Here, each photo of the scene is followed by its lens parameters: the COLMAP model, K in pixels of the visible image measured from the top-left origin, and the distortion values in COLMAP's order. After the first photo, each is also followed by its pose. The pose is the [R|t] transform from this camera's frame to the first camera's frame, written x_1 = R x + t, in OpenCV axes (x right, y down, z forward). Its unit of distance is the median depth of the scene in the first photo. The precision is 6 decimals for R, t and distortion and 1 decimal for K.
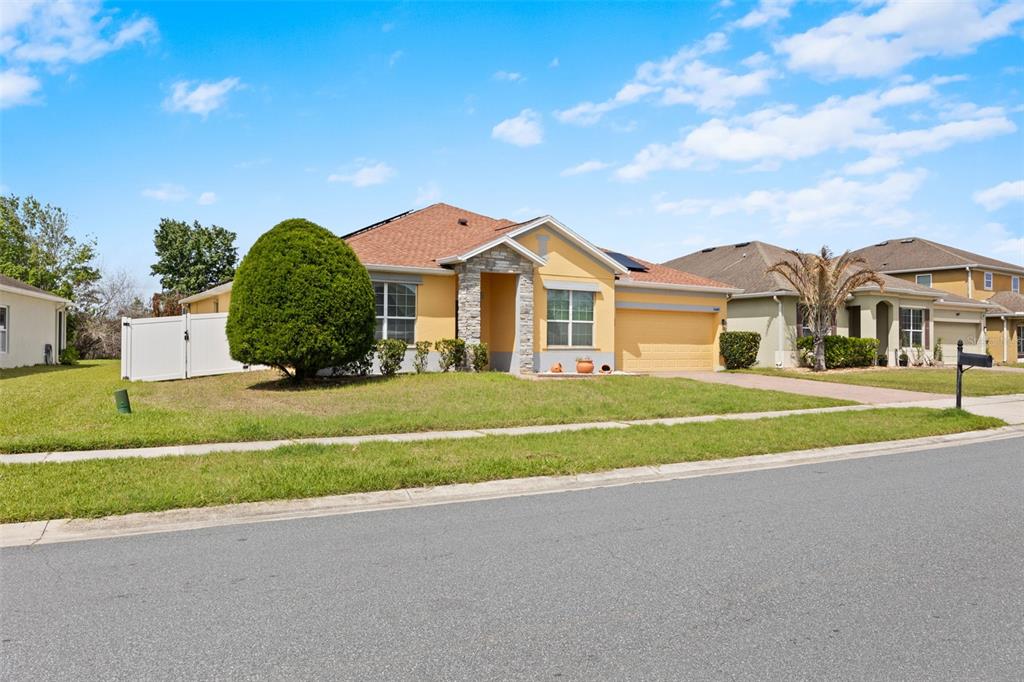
lens RADIAL K [[721.4, 0, 514.8], [0, 721.4, 344.9], [0, 0, 1]] dist [-0.003080, -0.000936]
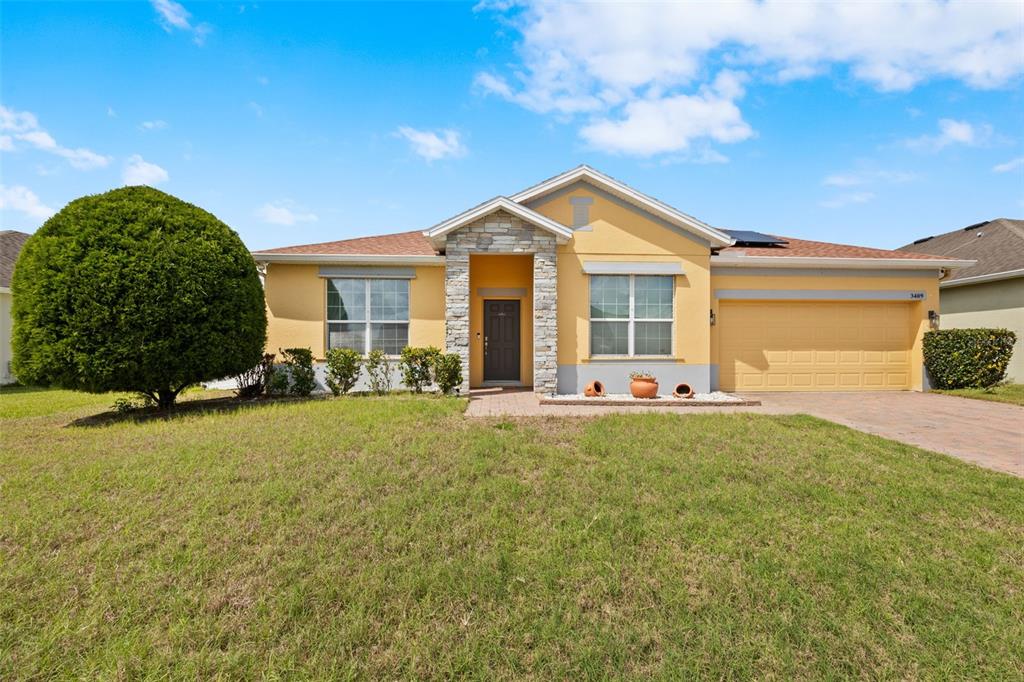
lens RADIAL K [[443.8, 0, 522.3], [0, 443.8, 352.4], [0, 0, 1]] dist [-0.002308, 0.000083]
pose [[0.878372, -0.007410, -0.477921, 0.189256], [0.007855, 0.999969, -0.001068, -0.001748], [0.477914, -0.002816, 0.878402, 0.579692]]
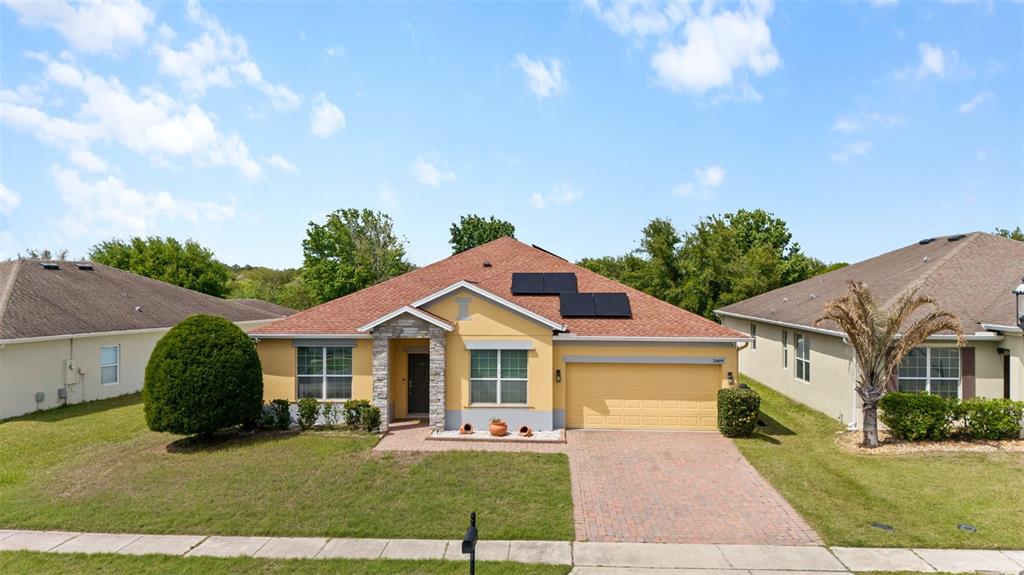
lens RADIAL K [[747.1, 0, 511.9], [0, 747.1, 283.1], [0, 0, 1]] dist [0.062874, -0.011377]
pose [[0.823289, -0.006618, -0.567583, 0.694381], [0.005983, 0.999978, -0.002982, -0.165751], [0.567590, -0.000941, 0.823311, 0.144894]]
